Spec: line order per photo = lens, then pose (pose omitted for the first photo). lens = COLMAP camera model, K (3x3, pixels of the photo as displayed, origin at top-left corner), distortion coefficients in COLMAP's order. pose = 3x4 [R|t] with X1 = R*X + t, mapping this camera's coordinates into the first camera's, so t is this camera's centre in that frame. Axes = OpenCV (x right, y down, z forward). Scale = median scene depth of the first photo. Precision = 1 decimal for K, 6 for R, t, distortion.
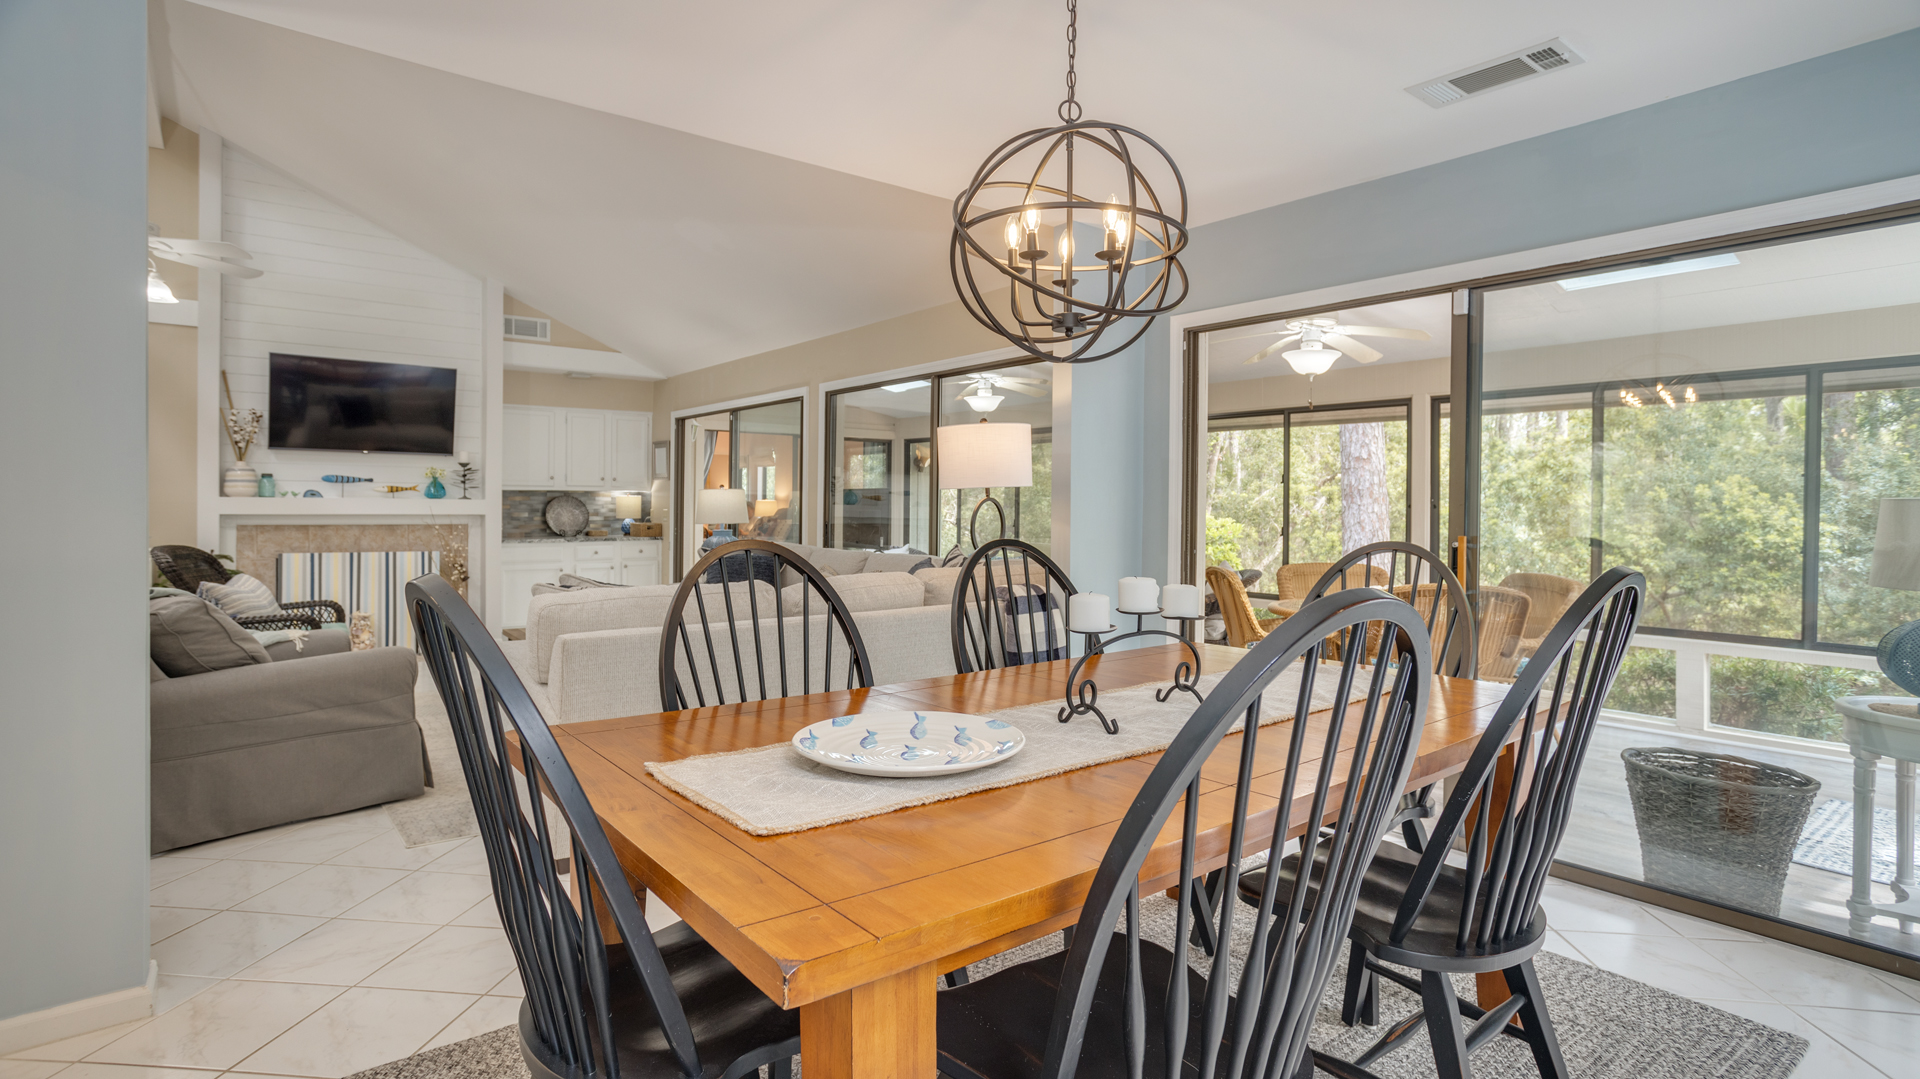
lens RADIAL K [[916.2, 0, 923.6], [0, 916.2, 527.0], [0, 0, 1]] dist [0.001018, 0.000828]
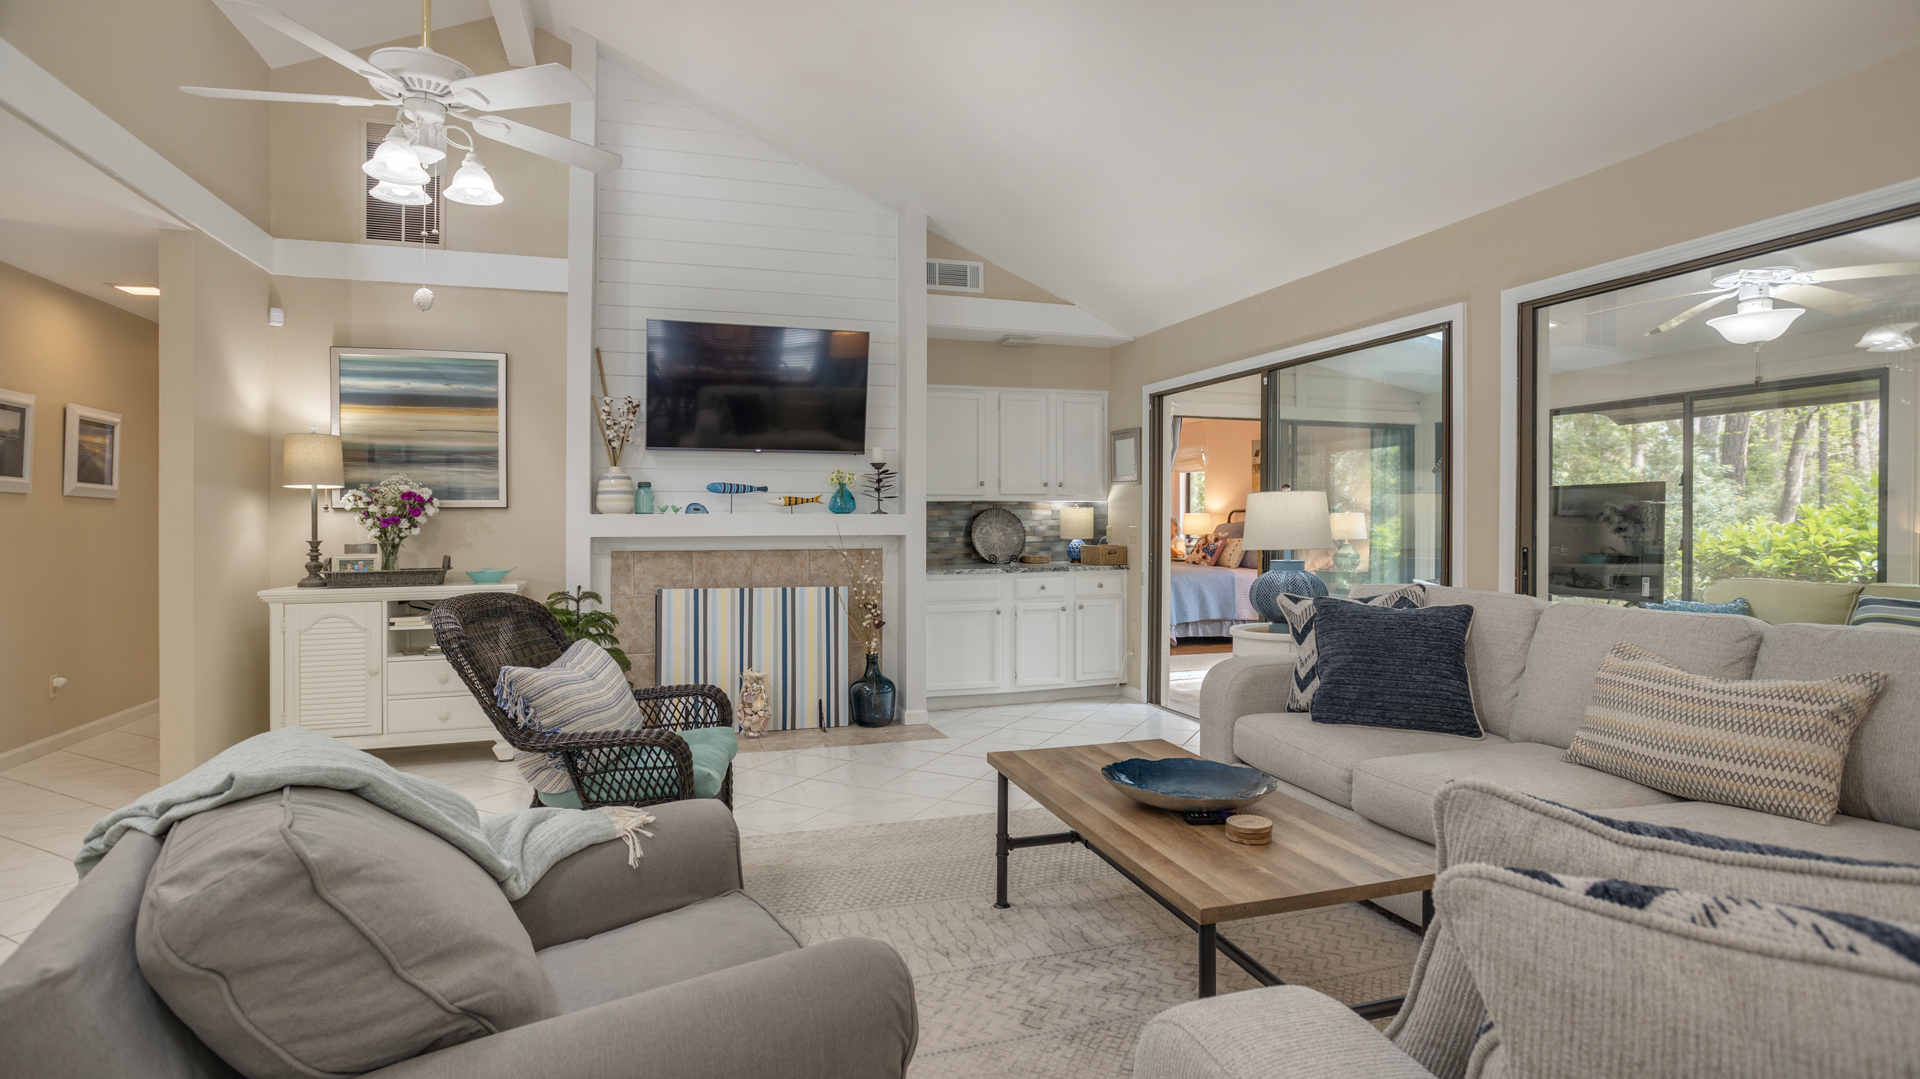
lens RADIAL K [[961.0, 0, 960.0], [0, 961.0, 539.5], [0, 0, 1]] dist [-0.034223, 0.022230]
pose [[0.944189, -0.002006, -0.329399, -0.193492], [0.000786, 0.999992, -0.003836, -0.007466], [0.329404, 0.003363, 0.944183, 0.311673]]
